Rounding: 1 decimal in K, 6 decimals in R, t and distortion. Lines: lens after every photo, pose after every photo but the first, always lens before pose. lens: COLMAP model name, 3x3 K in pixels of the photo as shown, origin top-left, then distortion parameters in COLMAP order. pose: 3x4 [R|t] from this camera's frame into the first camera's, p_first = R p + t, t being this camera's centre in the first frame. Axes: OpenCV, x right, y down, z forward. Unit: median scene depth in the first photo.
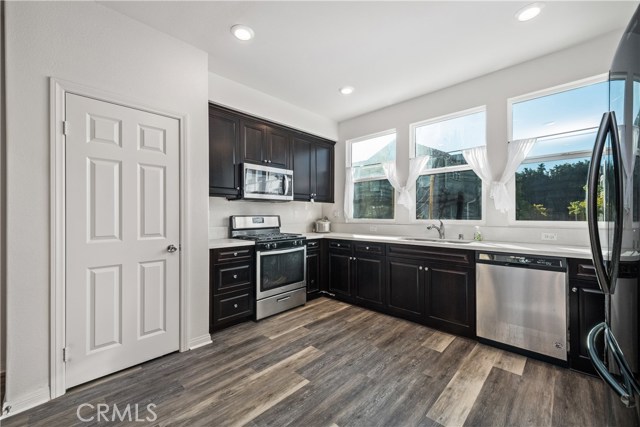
lens RADIAL K [[257.4, 0, 320.0], [0, 257.4, 213.5], [0, 0, 1]] dist [-0.001154, -0.000372]
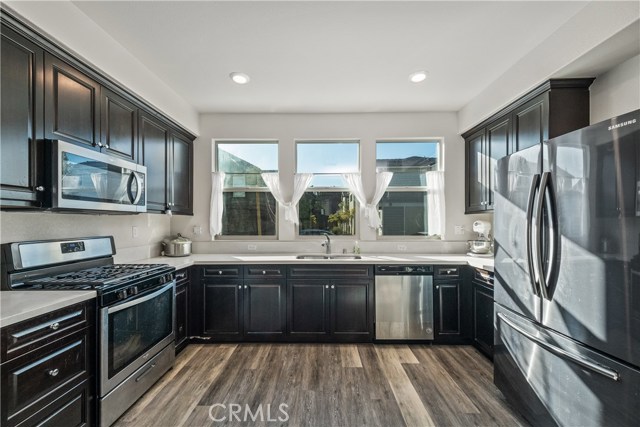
lens RADIAL K [[248.8, 0, 321.9], [0, 248.8, 219.5], [0, 0, 1]] dist [0.000466, -0.000255]
pose [[0.728266, 0.008643, 0.685240, -0.249841], [-0.005501, 0.999962, -0.006765, -0.037032], [-0.685273, 0.001157, 0.728286, 0.274545]]
